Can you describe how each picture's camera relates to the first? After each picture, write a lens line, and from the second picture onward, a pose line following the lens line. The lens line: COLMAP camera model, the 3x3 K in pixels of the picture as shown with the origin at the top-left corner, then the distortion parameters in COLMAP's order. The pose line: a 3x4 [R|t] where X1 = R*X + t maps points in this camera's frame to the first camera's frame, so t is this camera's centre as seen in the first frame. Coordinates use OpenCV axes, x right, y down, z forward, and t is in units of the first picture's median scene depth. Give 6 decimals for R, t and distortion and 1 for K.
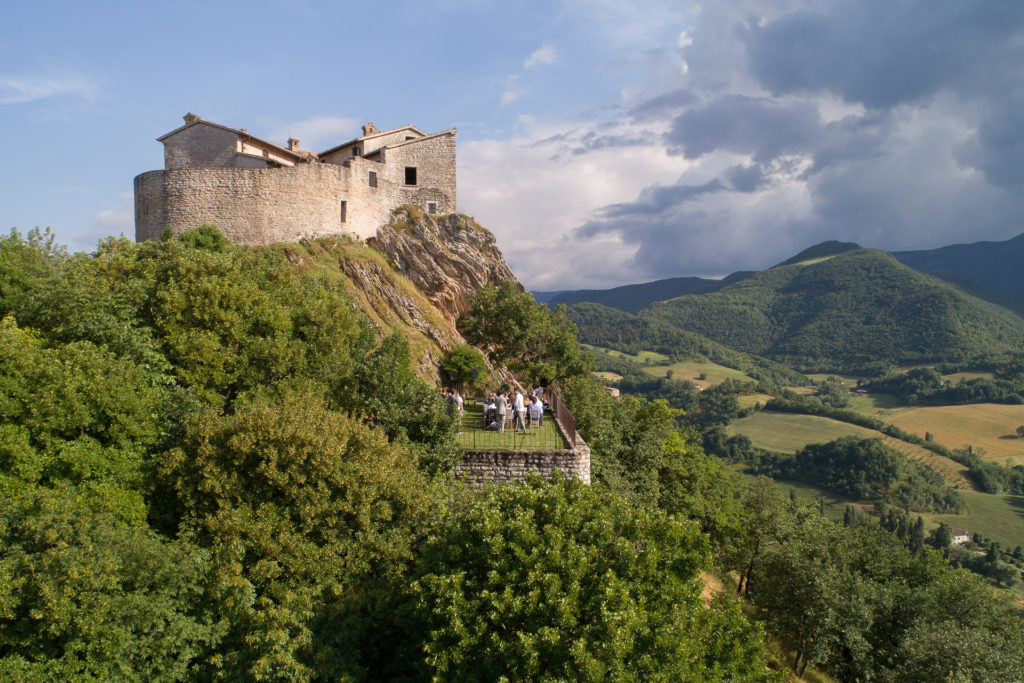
lens RADIAL K [[763.1, 0, 499.8], [0, 763.1, 373.6], [0, 0, 1]] dist [-0.031143, 0.019323]
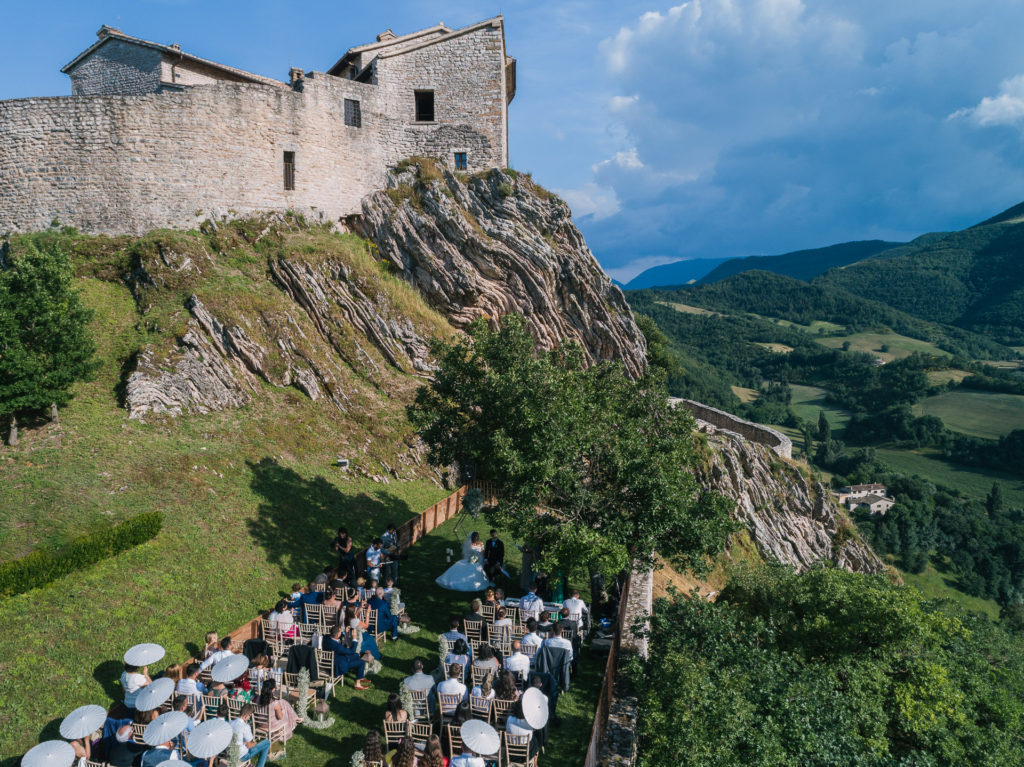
lens RADIAL K [[754.6, 0, 511.8], [0, 754.6, 378.4], [0, 0, 1]] dist [0.011785, 0.007406]
pose [[0.980834, 0.012695, -0.194432, 0.061908], [-0.003649, 0.998897, 0.046815, -0.077014], [0.194812, -0.045209, 0.979798, 0.428283]]
